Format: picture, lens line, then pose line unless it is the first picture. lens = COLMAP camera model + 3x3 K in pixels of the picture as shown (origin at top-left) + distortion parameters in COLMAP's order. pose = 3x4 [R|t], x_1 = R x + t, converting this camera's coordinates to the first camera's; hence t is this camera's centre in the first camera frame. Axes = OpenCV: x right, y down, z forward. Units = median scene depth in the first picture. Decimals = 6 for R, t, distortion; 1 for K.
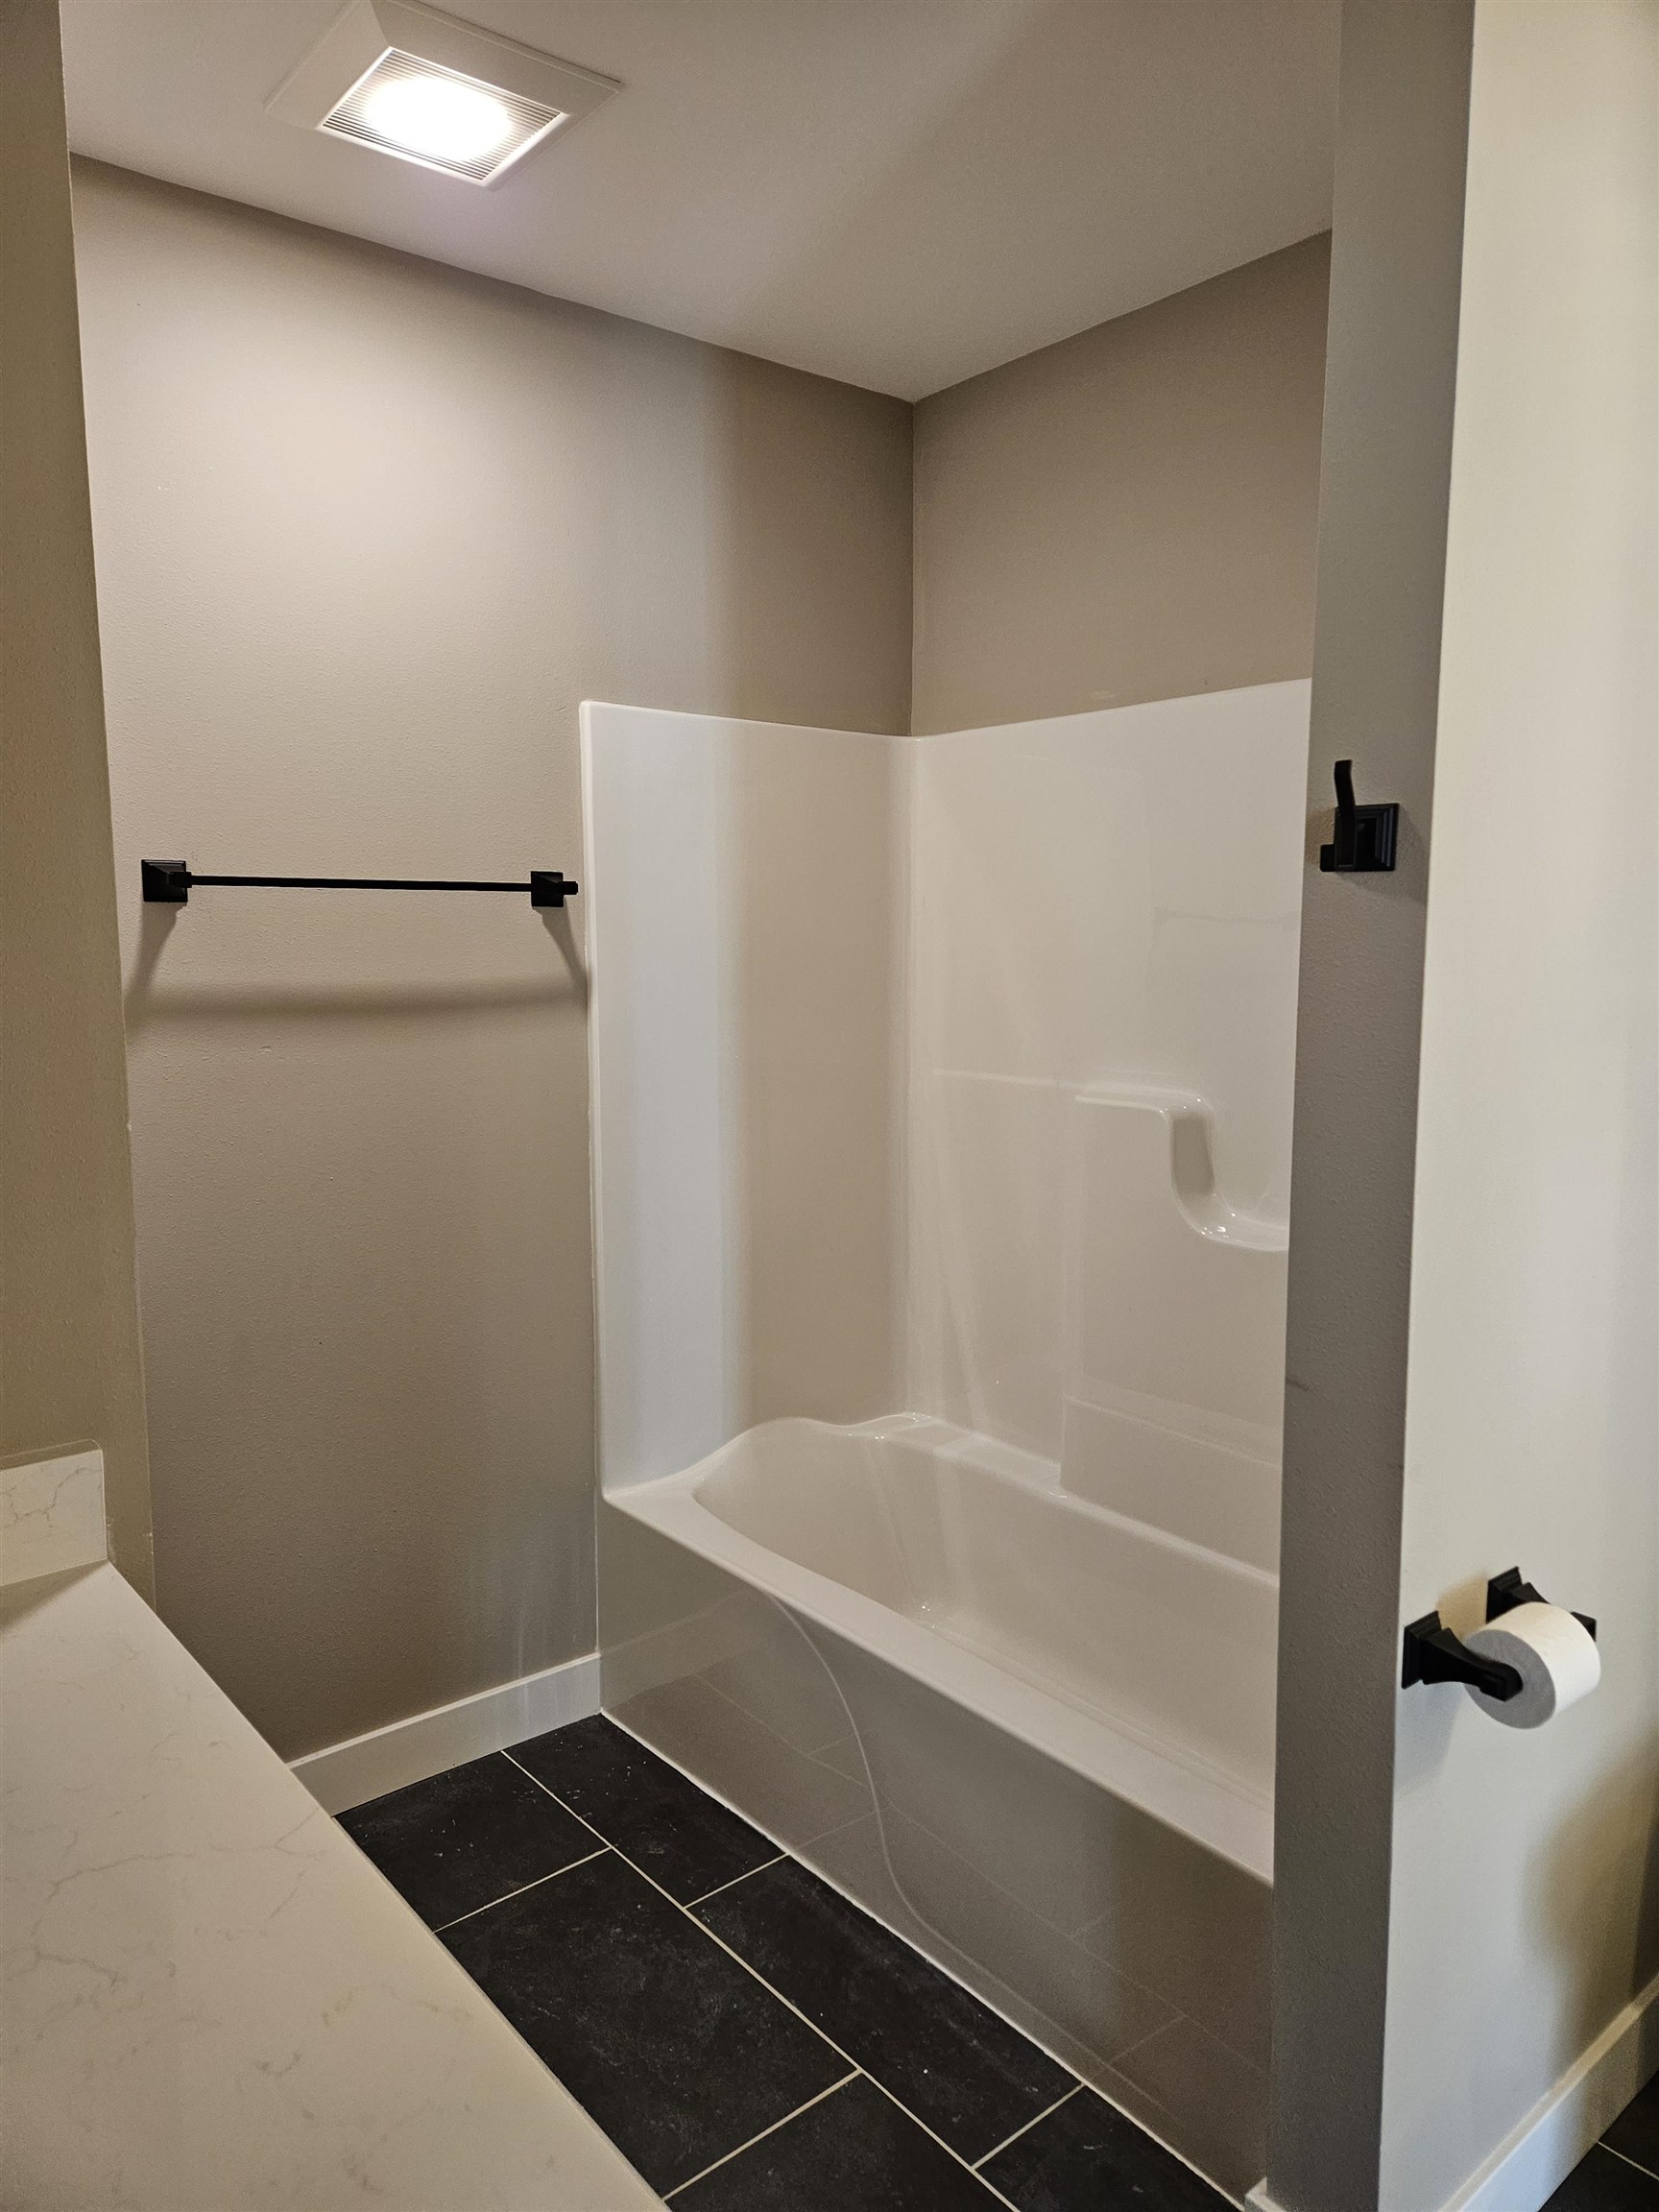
lens RADIAL K [[1476.8, 0, 819.5], [0, 1476.8, 1086.5], [0, 0, 1]] dist [0.024794, -0.011419]
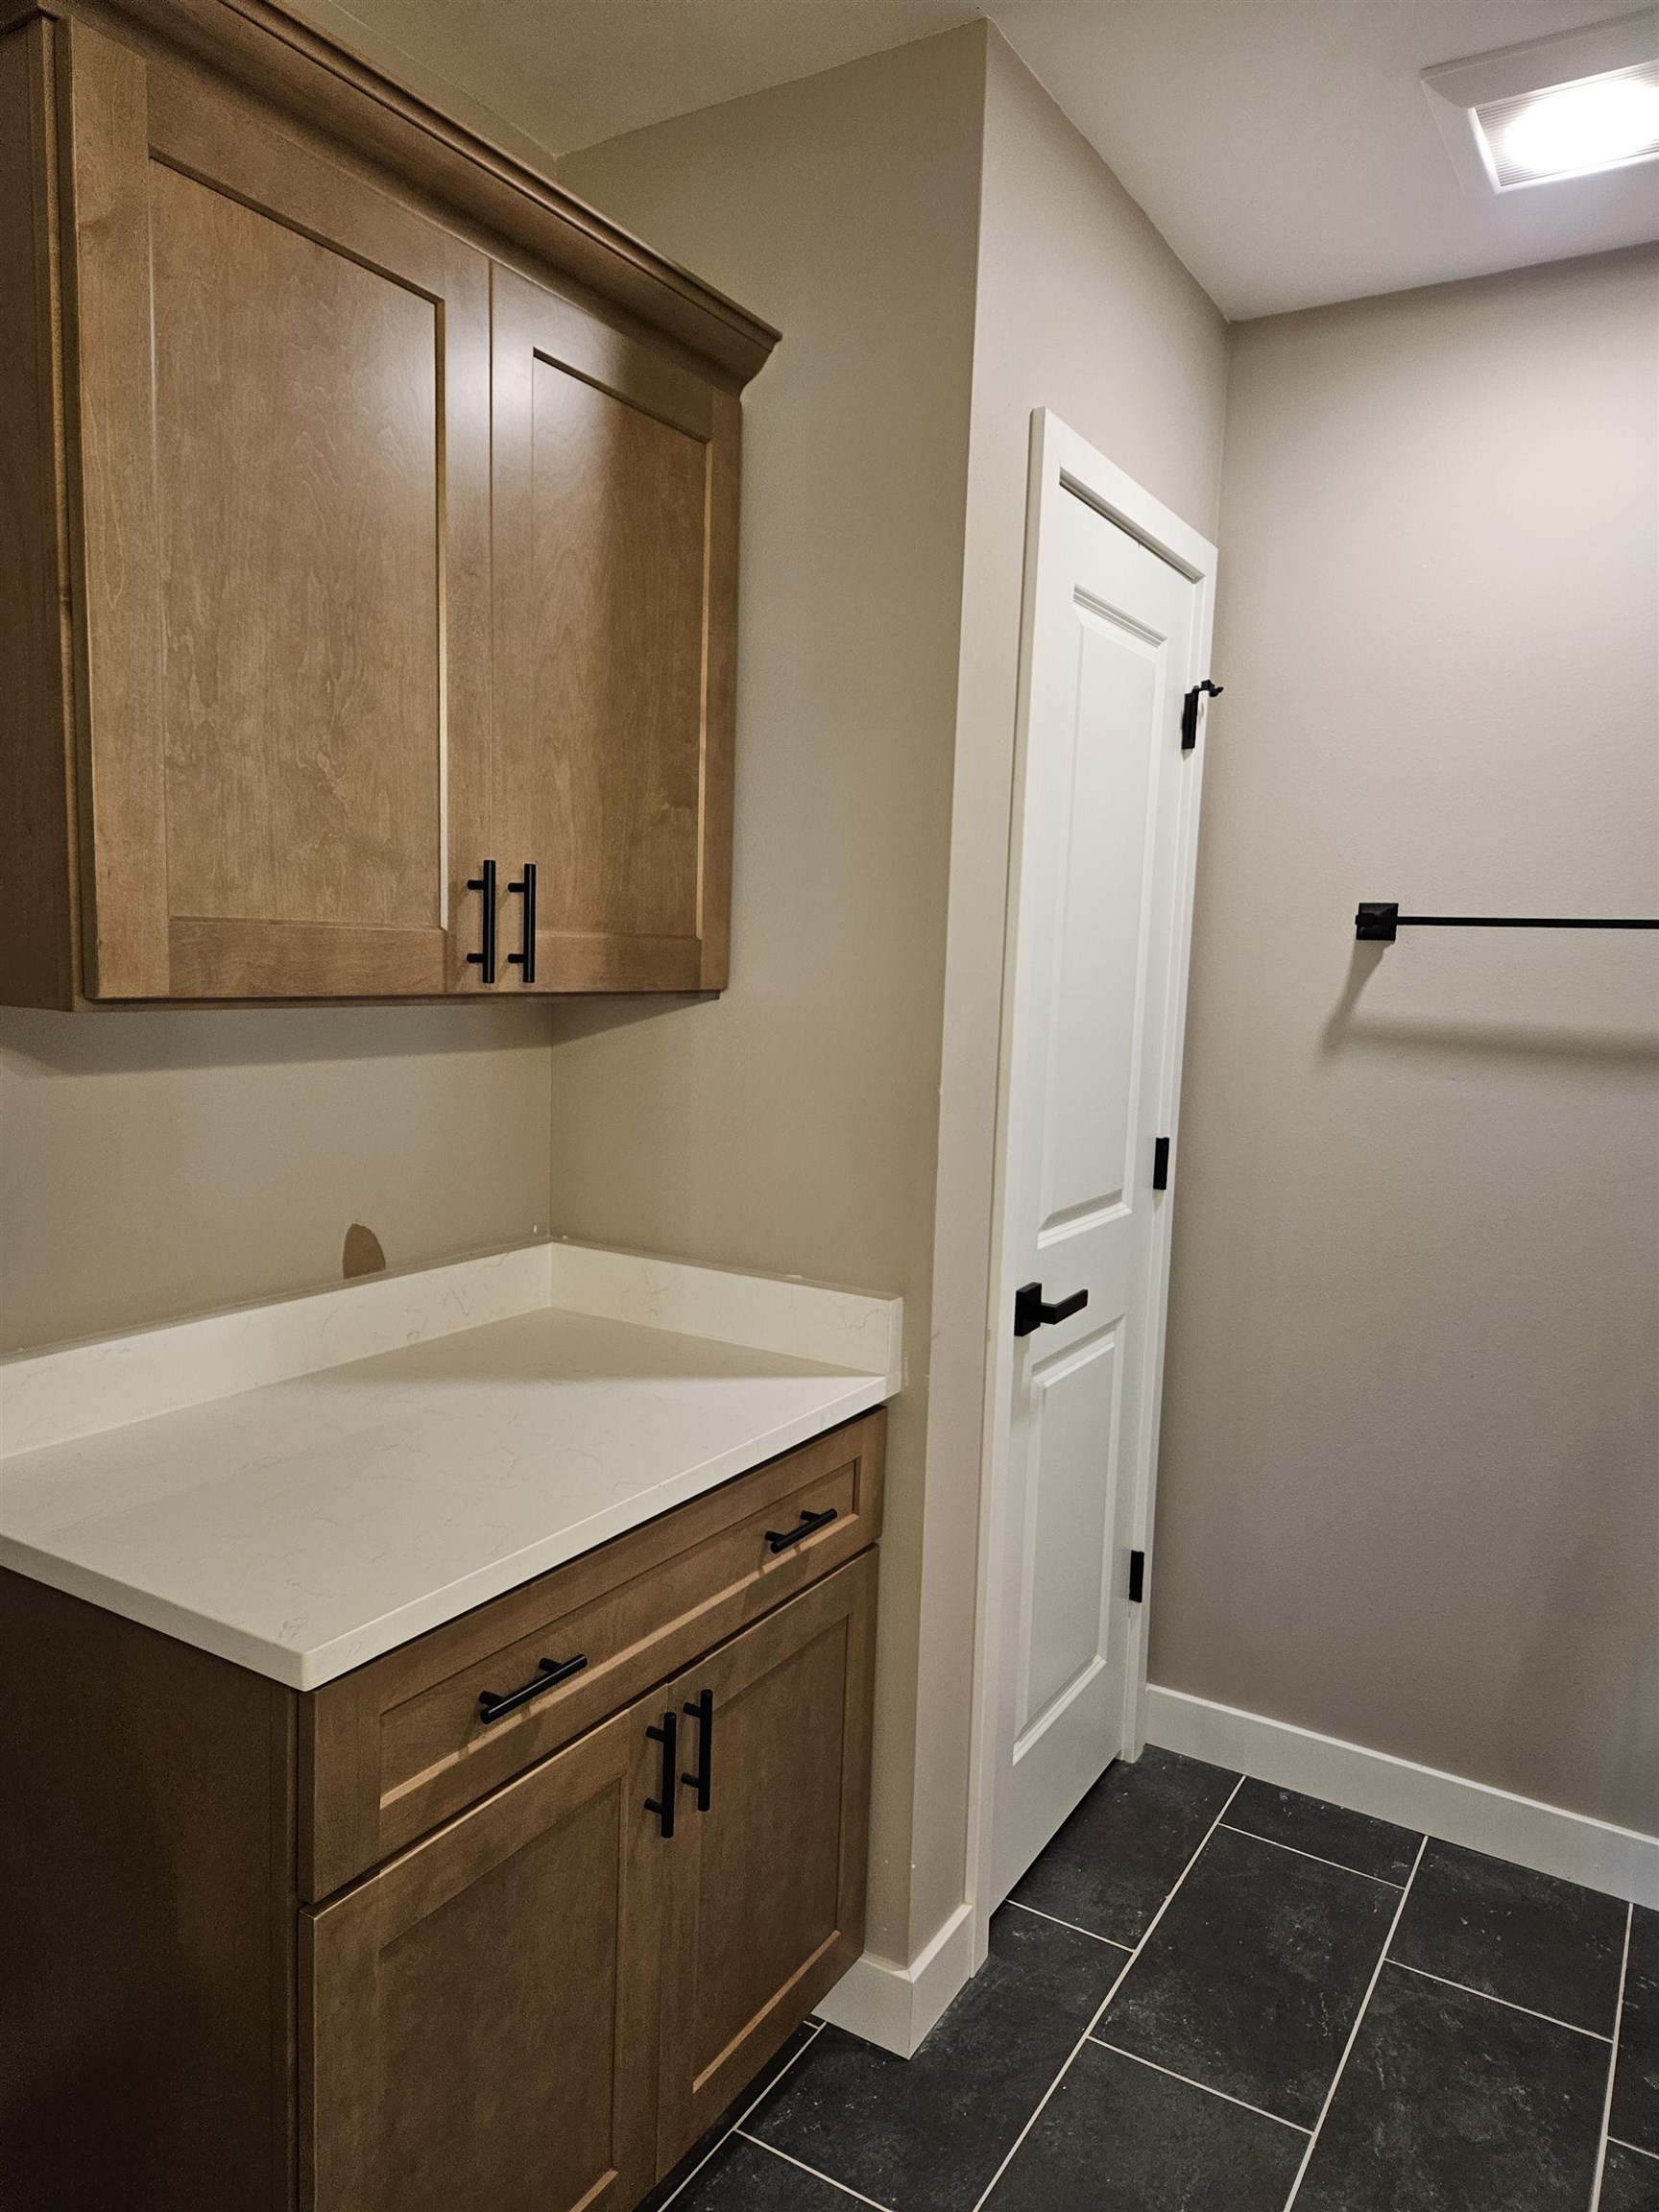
lens RADIAL K [[1476.8, 0, 818.1], [0, 1476.8, 1120.7], [0, 0, 1]] dist [0.024794, -0.011419]
pose [[0.317937, 0.120878, -0.940375, 0.497526], [-0.139524, 0.987006, 0.079700, -0.019503], [0.937790, 0.105865, 0.330671, 0.244508]]
